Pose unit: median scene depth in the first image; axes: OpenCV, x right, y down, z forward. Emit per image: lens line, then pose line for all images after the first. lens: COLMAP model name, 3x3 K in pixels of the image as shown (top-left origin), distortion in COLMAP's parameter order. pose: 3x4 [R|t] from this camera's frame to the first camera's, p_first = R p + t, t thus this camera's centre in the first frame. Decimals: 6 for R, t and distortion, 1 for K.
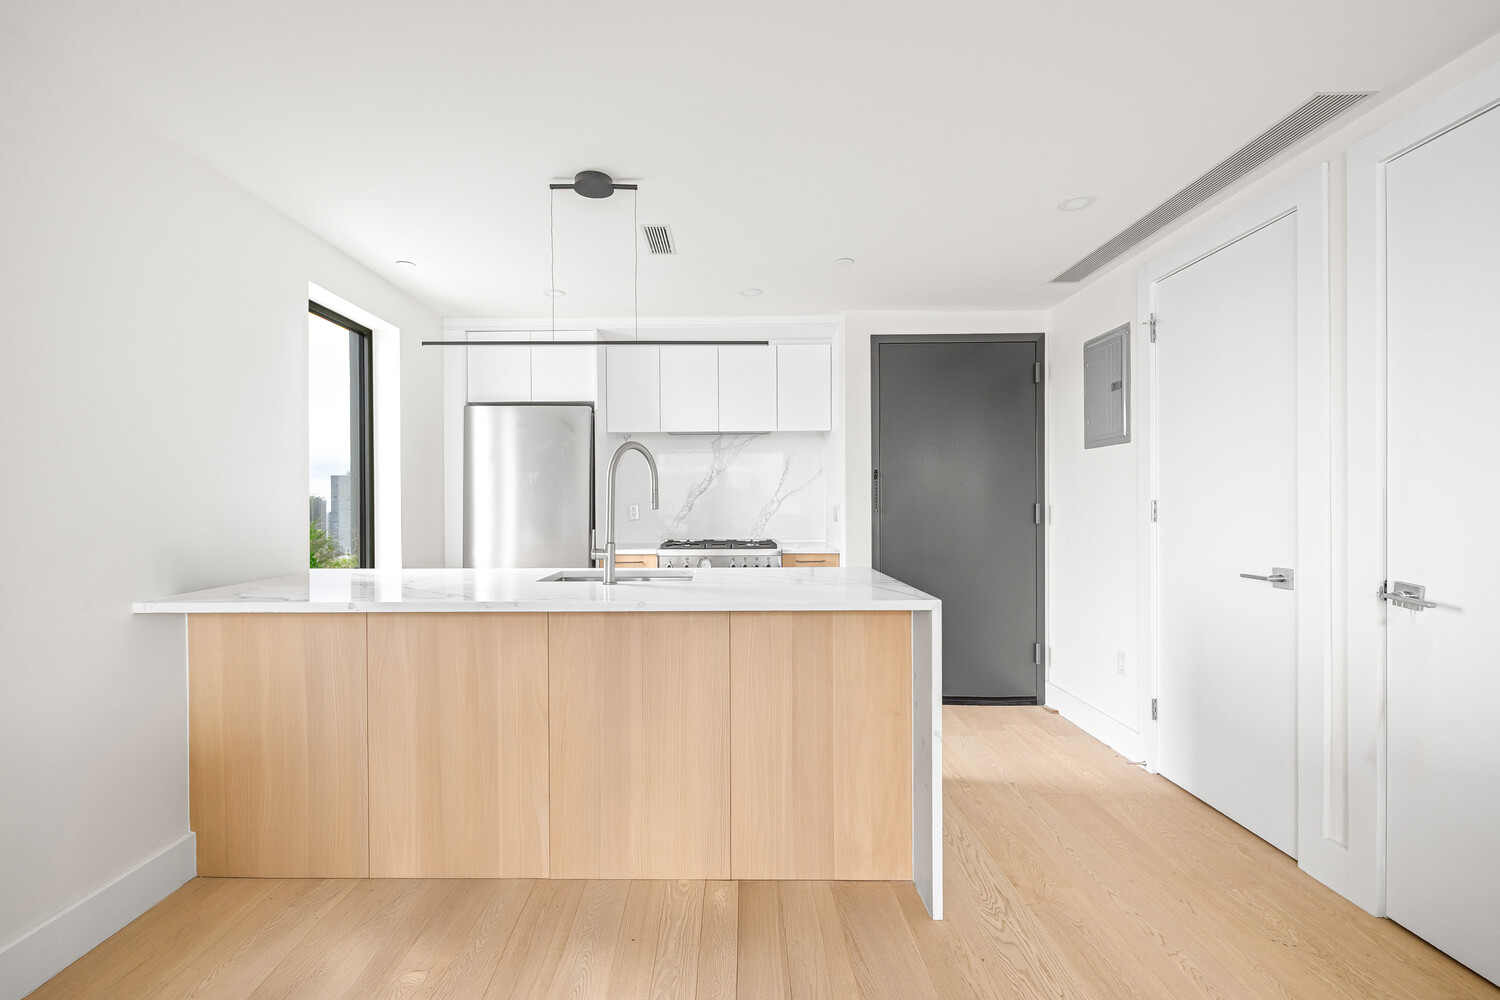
lens RADIAL K [[689.1, 0, 746.1], [0, 689.1, 507.2], [0, 0, 1]] dist [-0.002830, -0.000030]
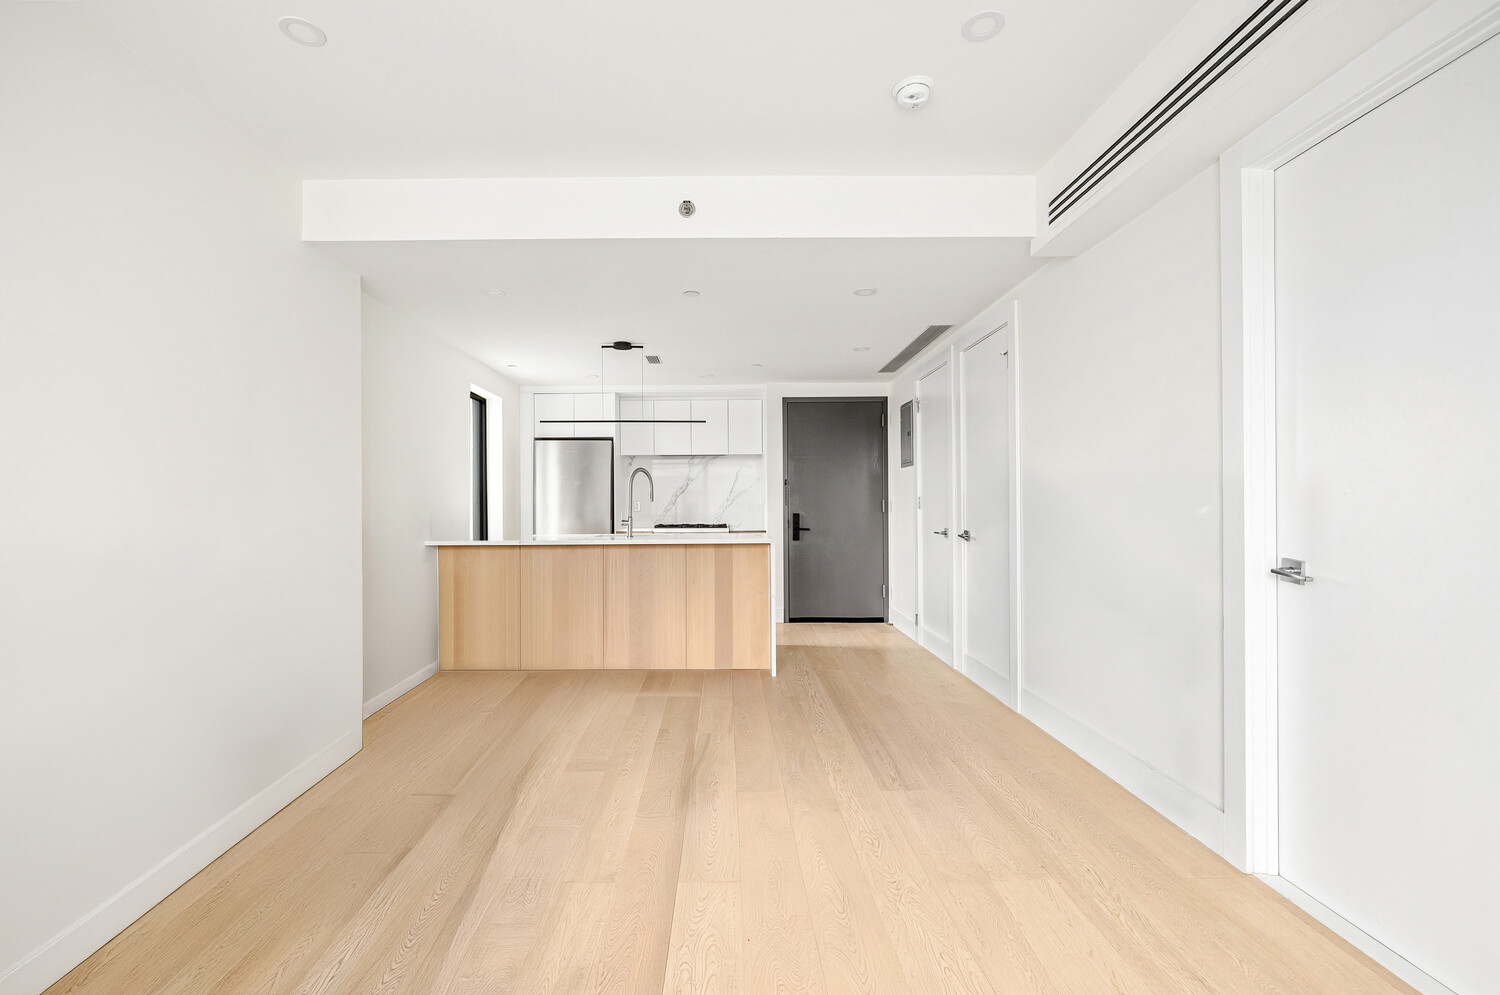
lens RADIAL K [[627.5, 0, 742.0], [0, 627.5, 505.6], [0, 0, 1]] dist [-0.007480, 0.000628]
pose [[0.999875, -0.001124, 0.015763, 0.060583], [0.001172, 0.999995, -0.003018, 0.012367], [-0.015760, 0.003036, 0.999871, -0.494509]]
